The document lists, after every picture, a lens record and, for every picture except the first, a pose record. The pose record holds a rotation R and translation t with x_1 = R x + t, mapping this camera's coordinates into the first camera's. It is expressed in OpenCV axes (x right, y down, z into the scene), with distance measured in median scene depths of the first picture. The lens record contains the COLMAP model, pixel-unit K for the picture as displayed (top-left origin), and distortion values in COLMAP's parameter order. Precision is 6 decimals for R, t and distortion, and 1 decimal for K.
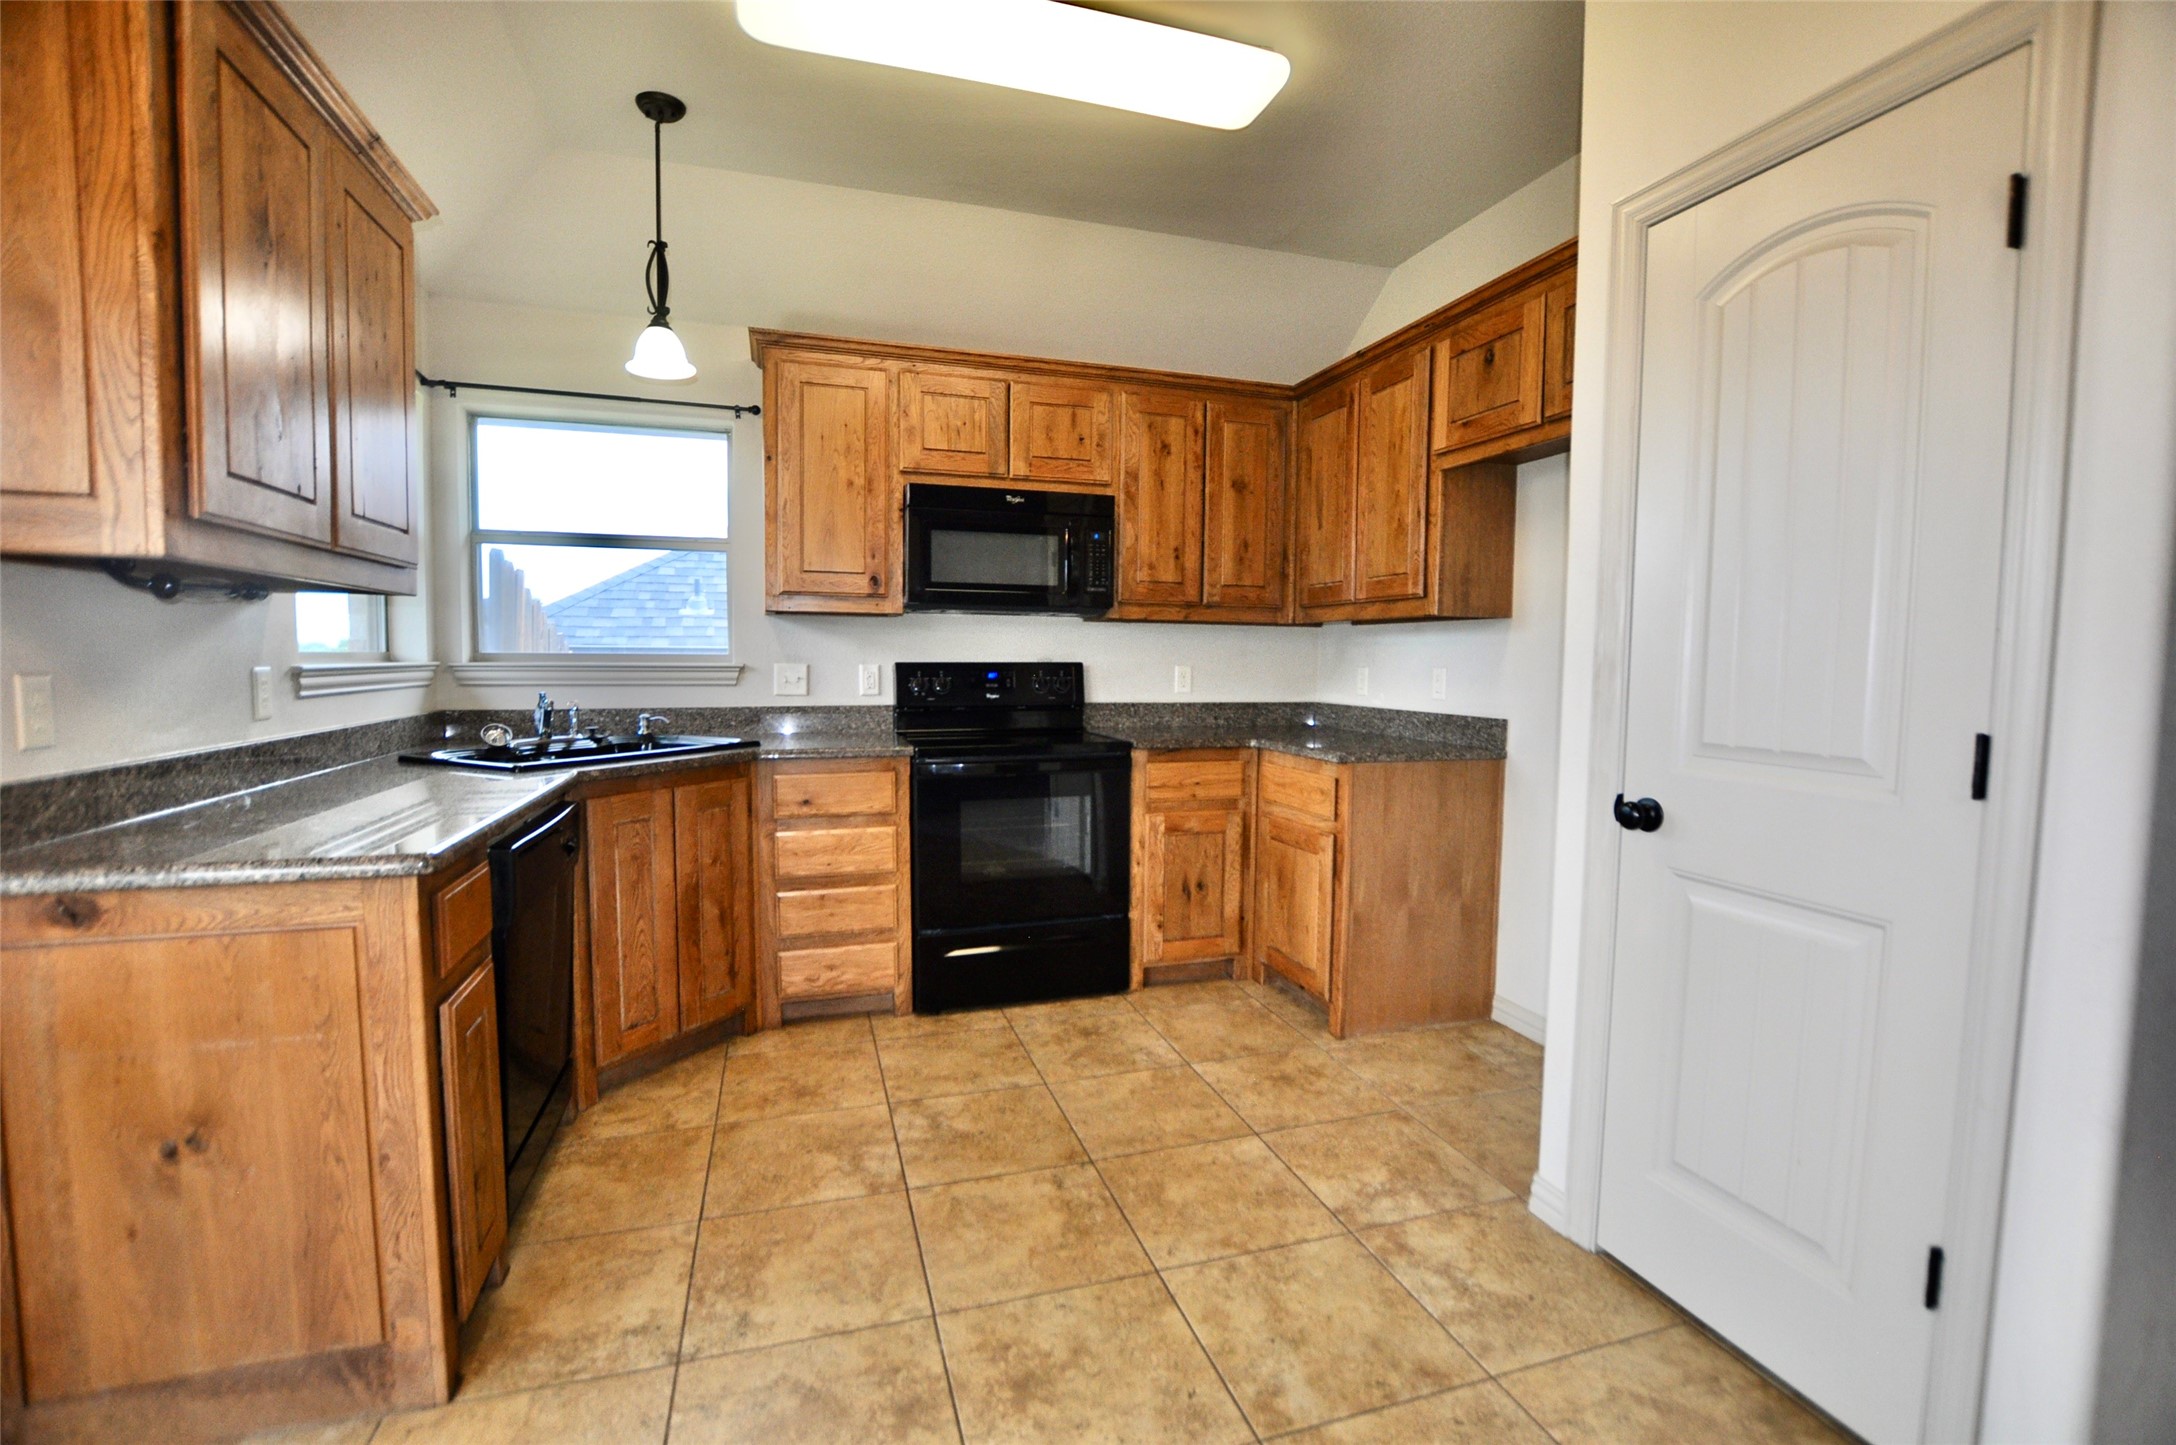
lens RADIAL K [[962.6, 0, 1091.5], [0, 962.6, 721.1], [0, 0, 1]] dist [-0.029543, 0.001512]
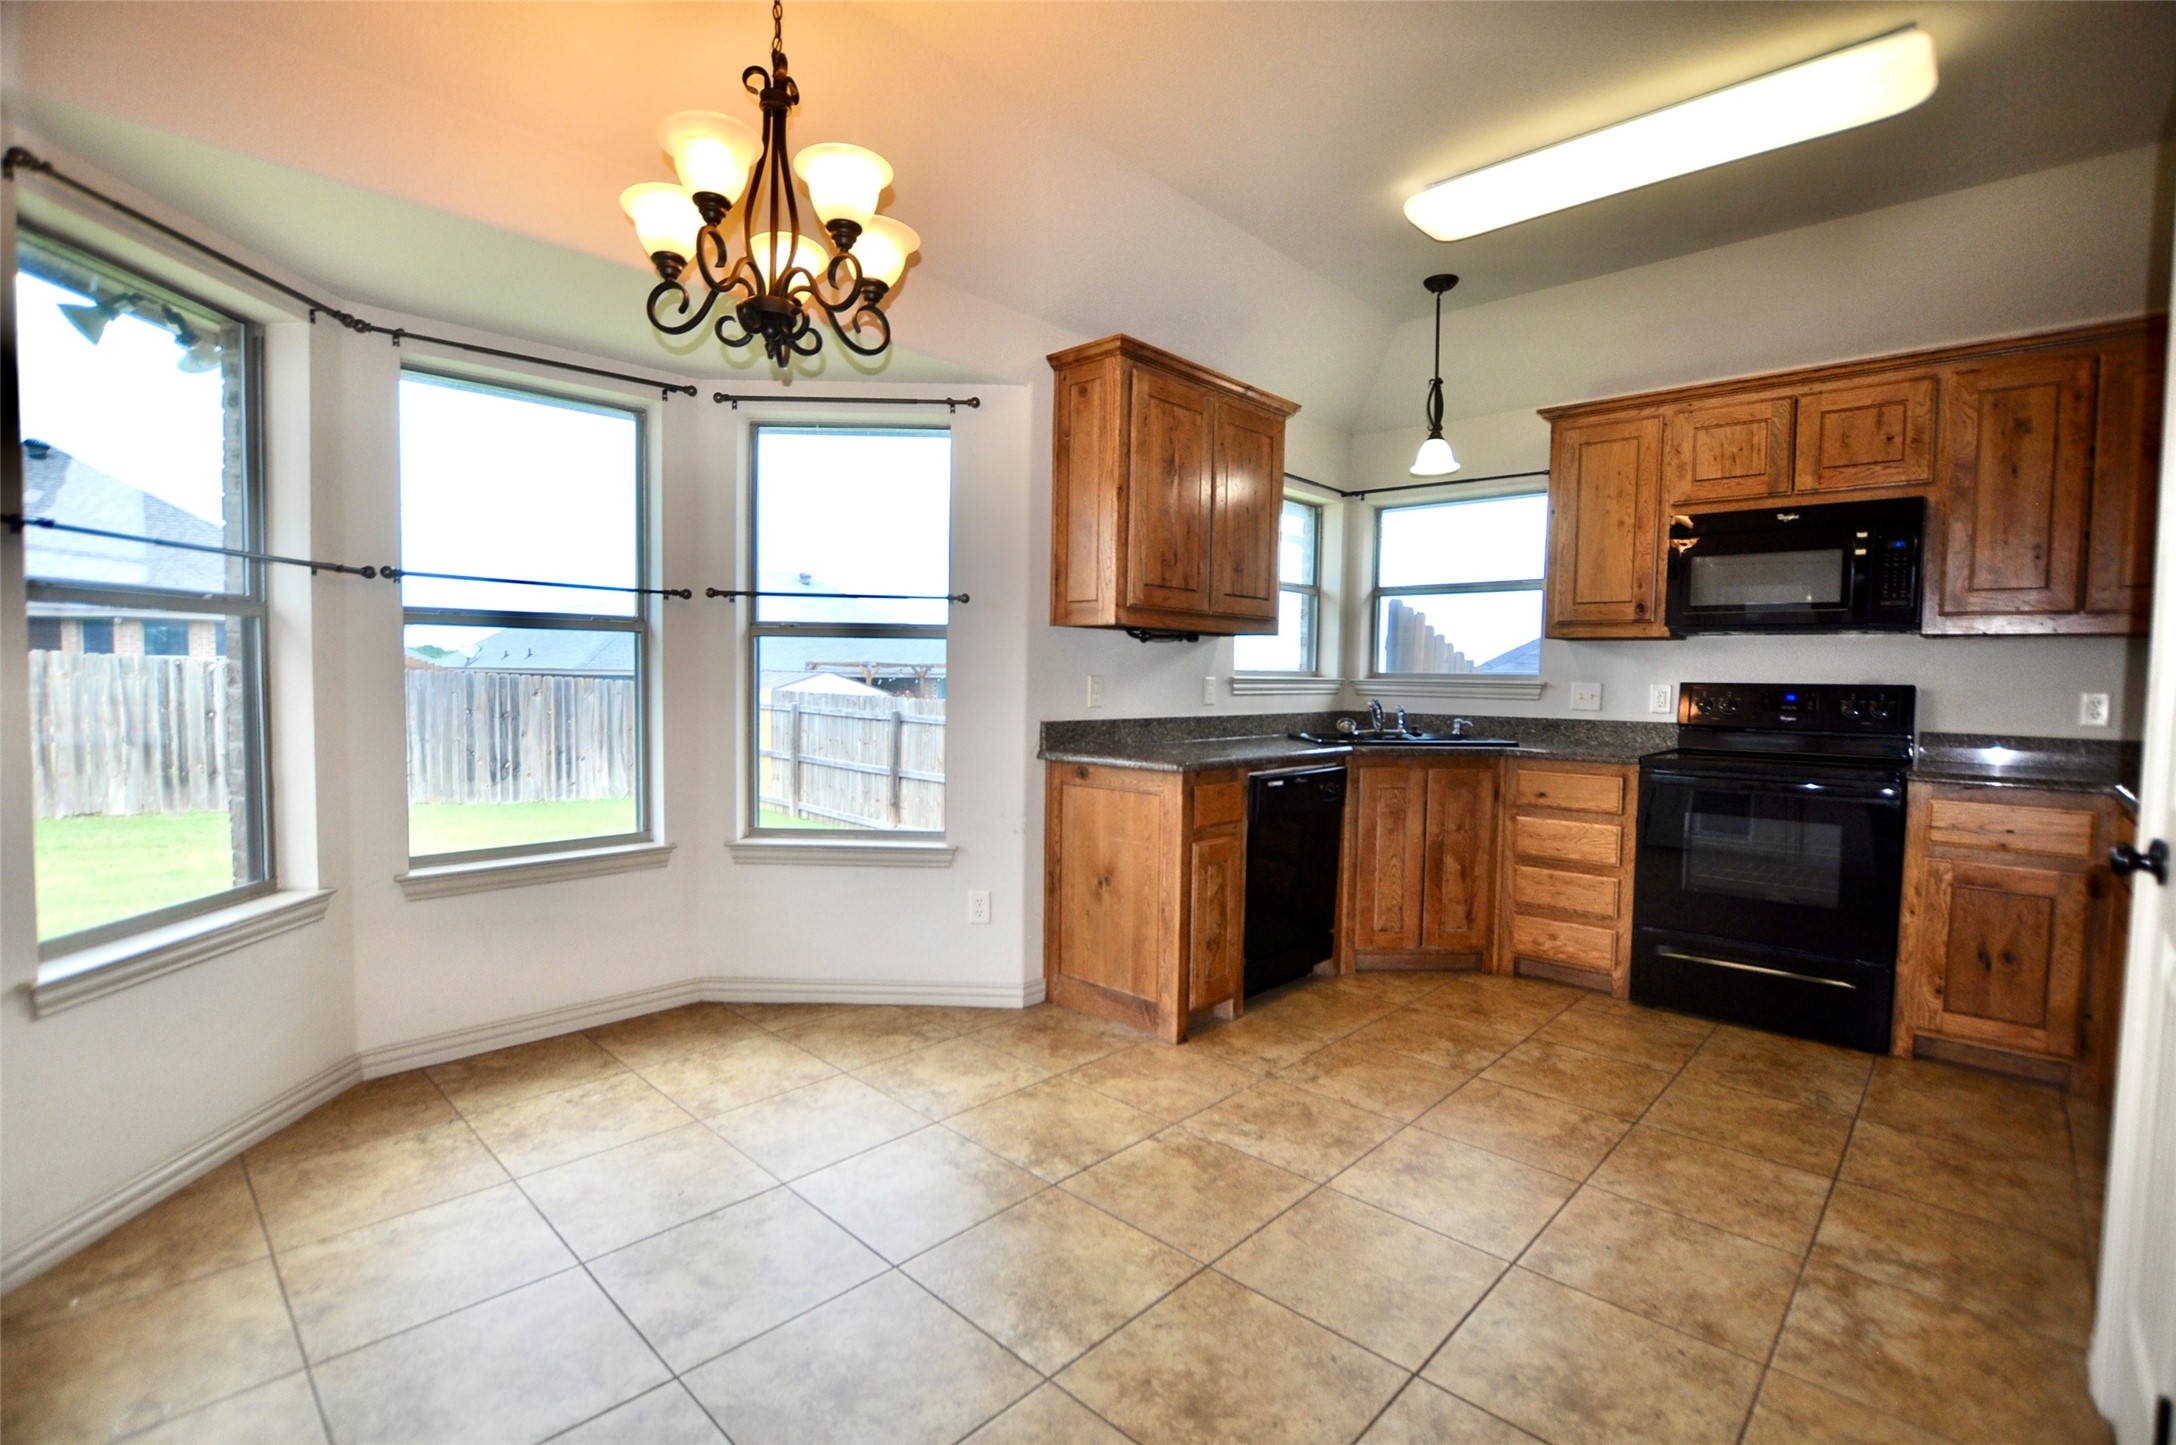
lens RADIAL K [[962.6, 0, 1077.2], [0, 962.6, 705.9], [0, 0, 1]] dist [-0.029543, 0.001512]
pose [[0.472913, 0.028645, -0.880644, 0.471089], [-0.070891, 0.997468, -0.005625, 0.020549], [0.878253, 0.065090, 0.473746, -0.090443]]
